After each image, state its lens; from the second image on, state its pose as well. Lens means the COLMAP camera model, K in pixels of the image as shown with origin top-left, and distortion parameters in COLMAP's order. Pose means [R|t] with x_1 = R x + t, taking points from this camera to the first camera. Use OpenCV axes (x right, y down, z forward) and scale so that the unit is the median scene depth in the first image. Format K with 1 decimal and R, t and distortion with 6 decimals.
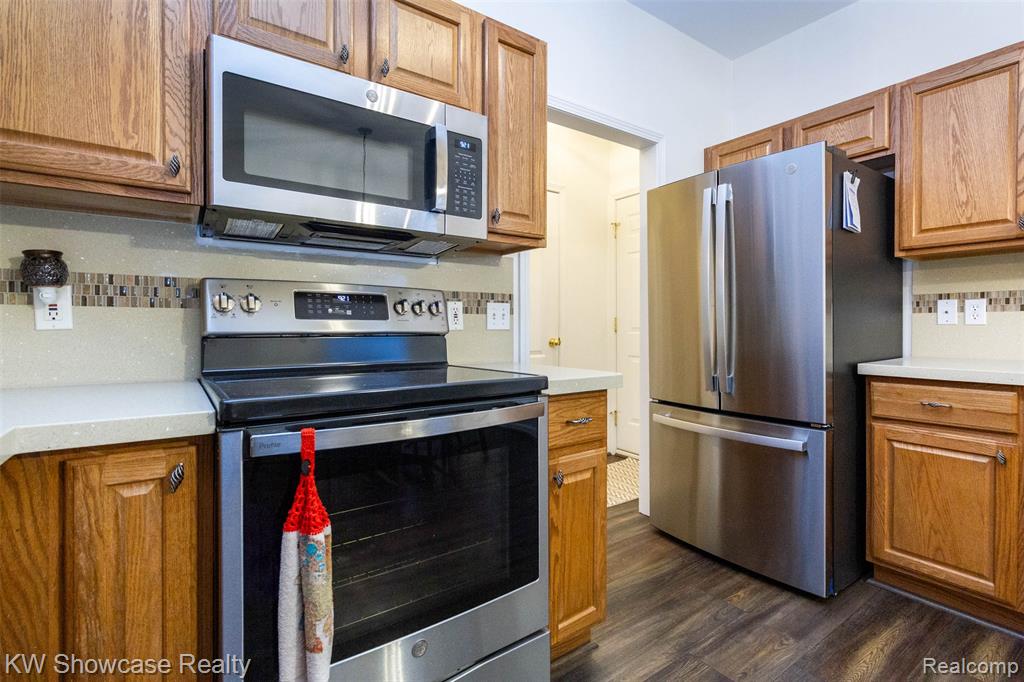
lens RADIAL K [[480.9, 0, 517.1], [0, 480.9, 321.5], [0, 0, 1]] dist [0.002853, 0.000463]
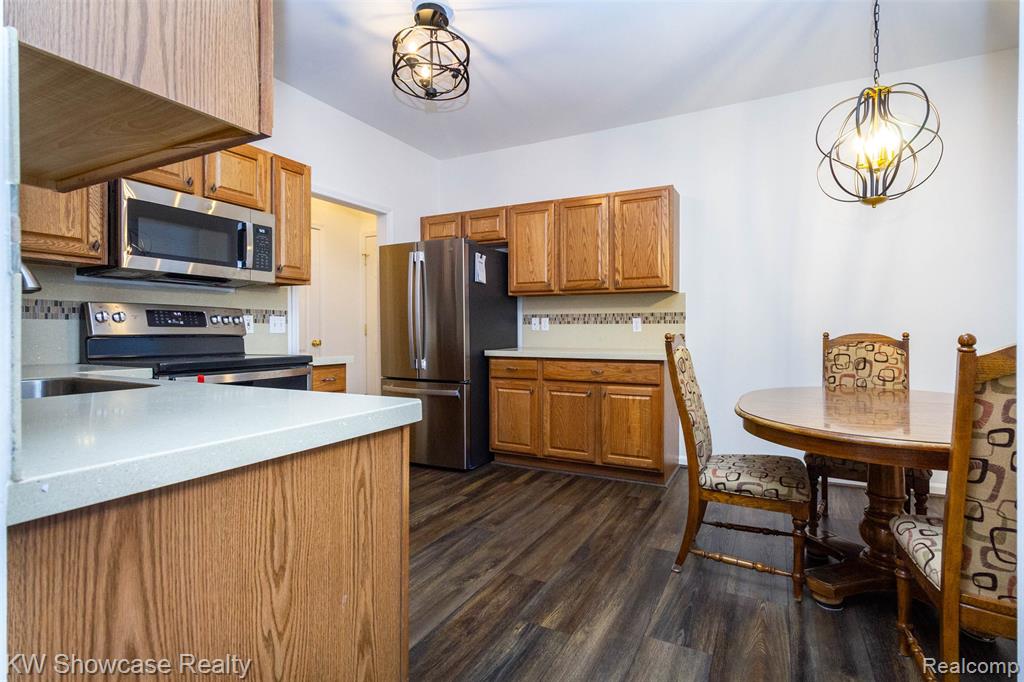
lens RADIAL K [[492.8, 0, 528.2], [0, 492.8, 334.9], [0, 0, 1]] dist [0.003064, 0.000933]
pose [[0.885437, -0.002045, 0.464755, -0.072713], [-0.005947, 0.999859, 0.015730, -0.008698], [-0.464722, -0.016692, 0.885300, -0.949810]]
